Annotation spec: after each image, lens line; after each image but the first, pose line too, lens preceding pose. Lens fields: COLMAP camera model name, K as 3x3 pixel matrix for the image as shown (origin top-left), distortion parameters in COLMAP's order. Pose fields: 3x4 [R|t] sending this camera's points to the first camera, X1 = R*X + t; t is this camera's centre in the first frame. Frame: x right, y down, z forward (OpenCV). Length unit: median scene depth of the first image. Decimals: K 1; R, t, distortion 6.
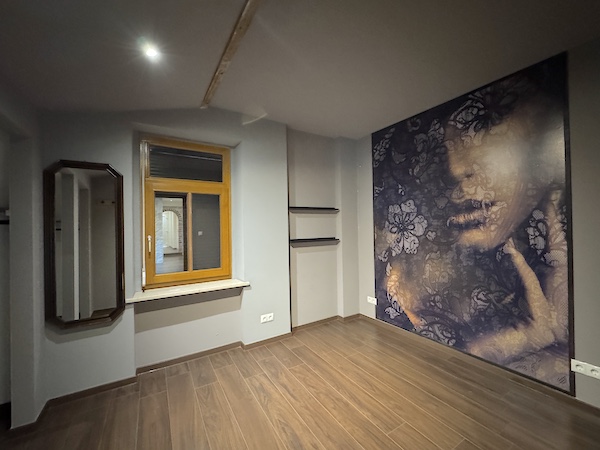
lens RADIAL K [[247.8, 0, 301.0], [0, 247.8, 224.2], [0, 0, 1]] dist [-0.004120, -0.000514]
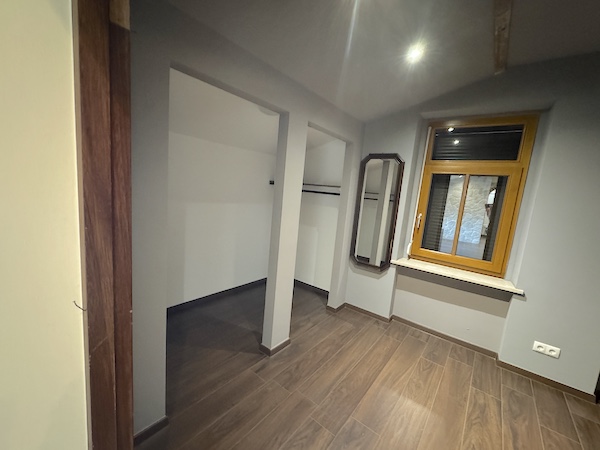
lens RADIAL K [[247.8, 0, 299.8], [0, 247.8, 225.6], [0, 0, 1]] dist [-0.004120, -0.000514]
pose [[0.340295, 0.184592, -0.922022, 0.260445], [-0.085514, 0.982554, 0.165149, -0.040272], [0.936422, 0.022647, 0.350144, 0.082798]]
